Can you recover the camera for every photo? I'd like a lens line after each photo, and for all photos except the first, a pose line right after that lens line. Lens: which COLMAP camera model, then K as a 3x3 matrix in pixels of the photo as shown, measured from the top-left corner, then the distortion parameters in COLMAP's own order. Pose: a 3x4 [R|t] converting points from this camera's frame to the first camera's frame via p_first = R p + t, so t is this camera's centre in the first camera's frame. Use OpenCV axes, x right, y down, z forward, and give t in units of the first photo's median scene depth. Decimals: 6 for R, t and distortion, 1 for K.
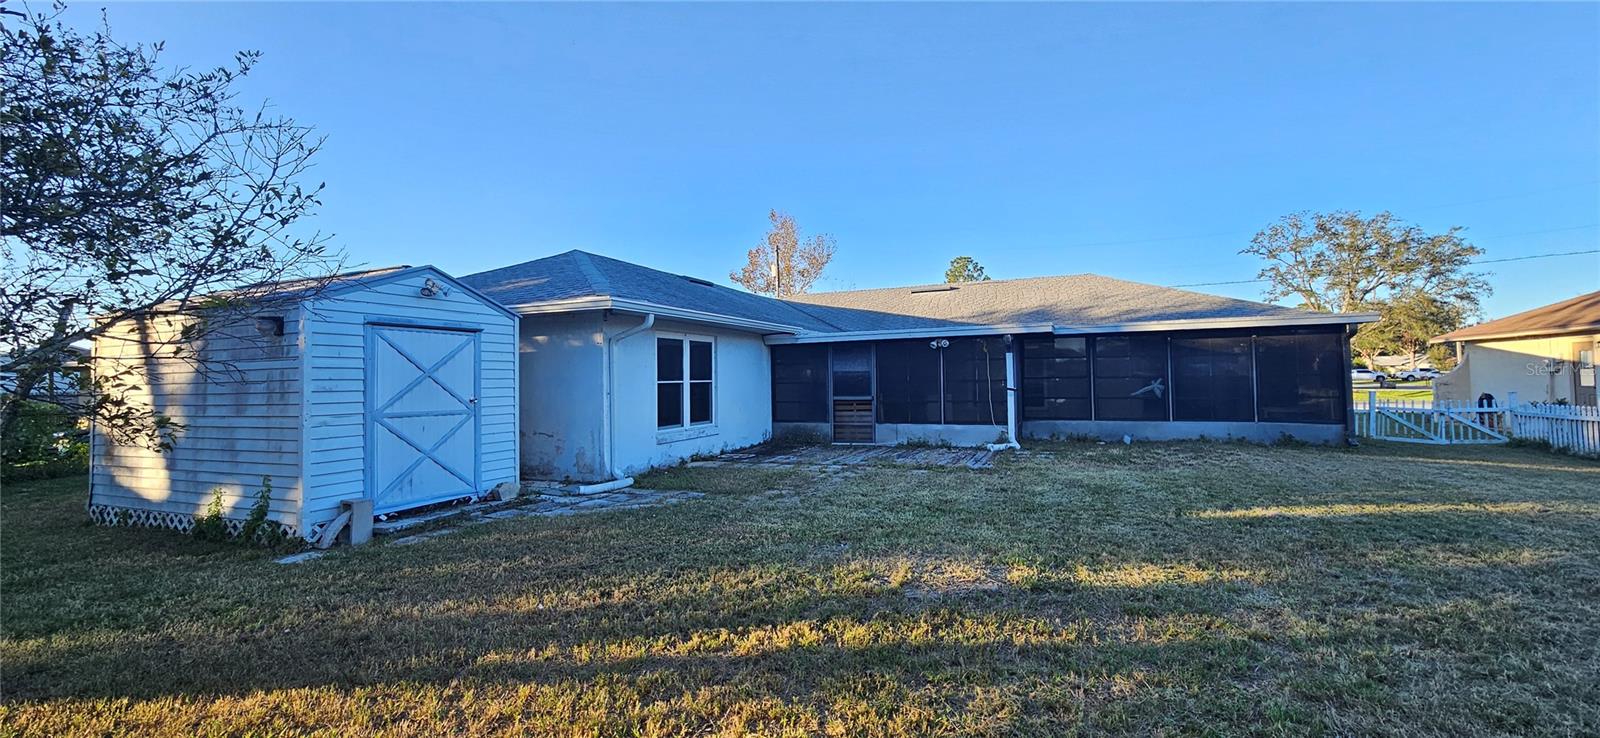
lens RADIAL K [[654.7, 0, 800.0], [0, 654.7, 366.7], [0, 0, 1]] dist [-0.002514, -0.000217]
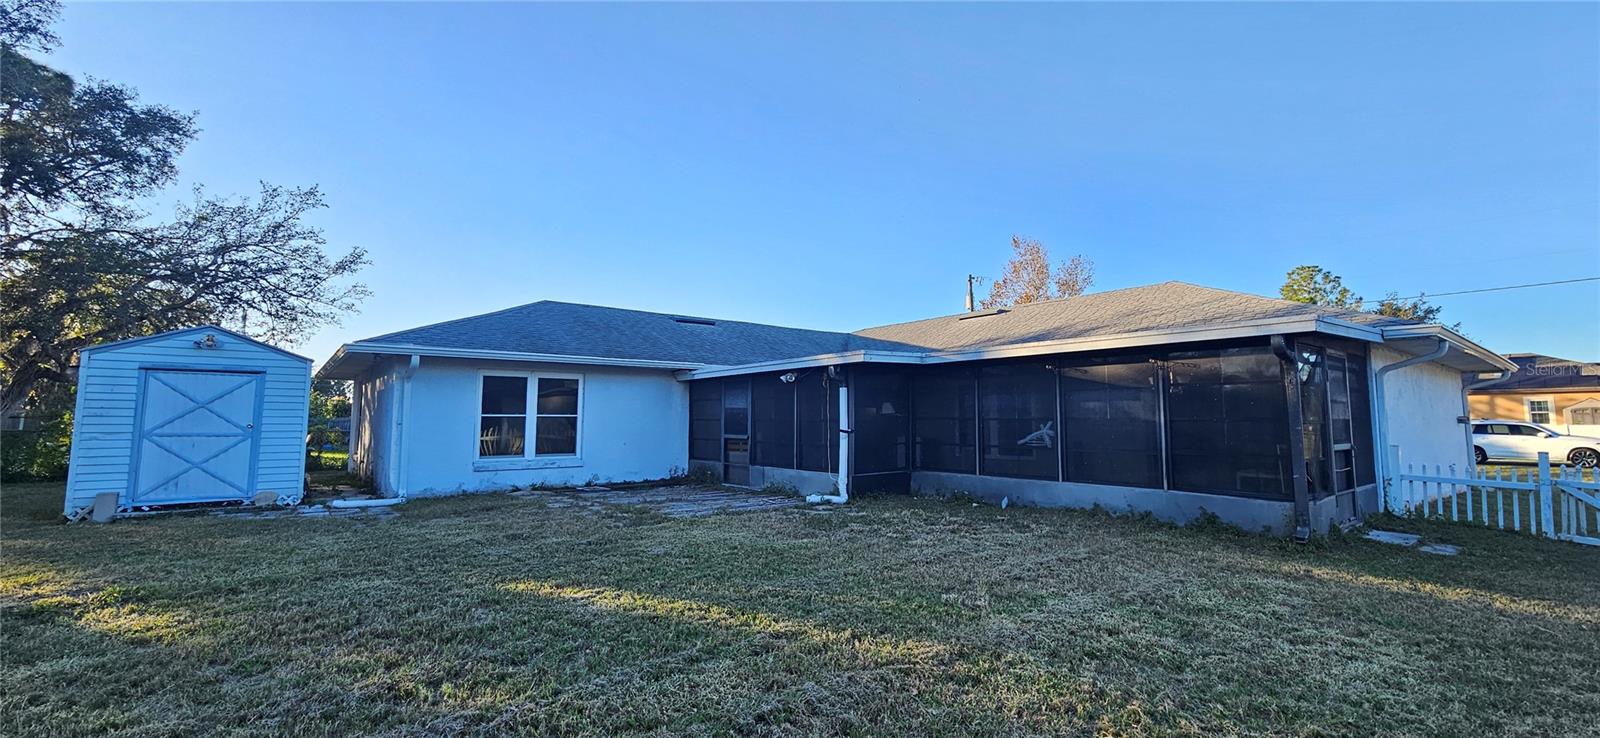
lens RADIAL K [[654.7, 0, 799.6], [0, 654.7, 365.6], [0, 0, 1]] dist [-0.002514, -0.000217]
pose [[0.879619, -0.021603, -0.475189, 0.698472], [-0.006340, 0.998347, -0.057124, -0.000834], [0.475637, 0.053261, 0.878028, 0.239081]]
